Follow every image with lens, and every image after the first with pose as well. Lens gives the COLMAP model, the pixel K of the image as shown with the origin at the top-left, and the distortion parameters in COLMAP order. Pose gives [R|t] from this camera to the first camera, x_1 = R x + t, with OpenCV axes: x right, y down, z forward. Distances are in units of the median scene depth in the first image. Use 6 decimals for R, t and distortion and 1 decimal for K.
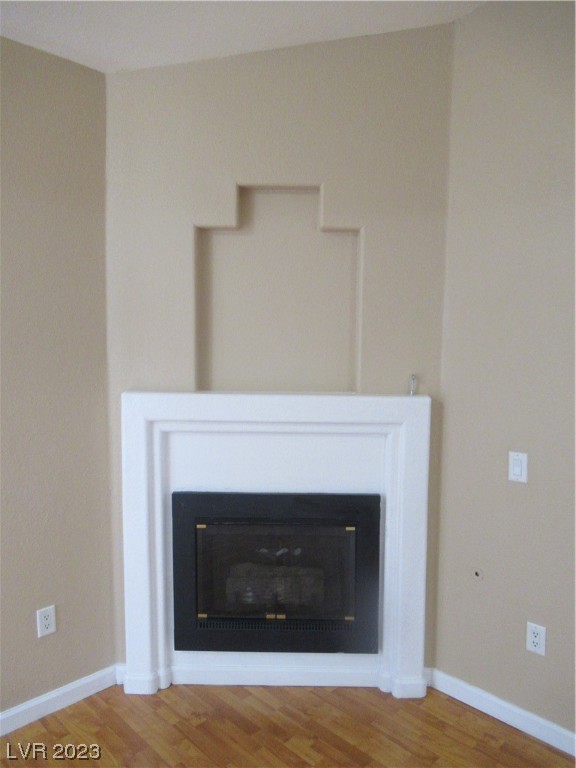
lens RADIAL K [[581.7, 0, 285.9], [0, 581.7, 384.1], [0, 0, 1]] dist [0.005373, -0.001313]
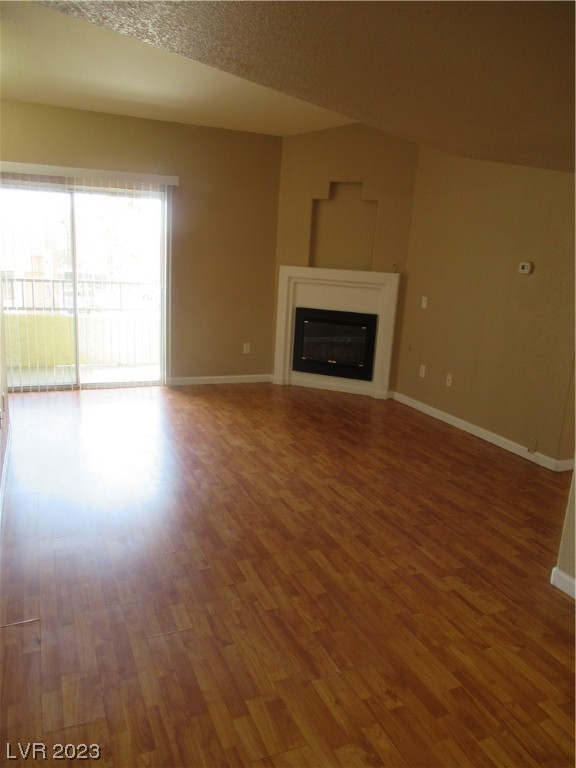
lens RADIAL K [[581.7, 0, 287.3], [0, 581.7, 384.2], [0, 0, 1]] dist [0.005373, -0.001313]
pose [[0.930512, 0.126304, -0.343796, 0.680209], [-0.085208, 0.987556, 0.132185, 0.188267], [0.356213, -0.093705, 0.929694, -1.393794]]
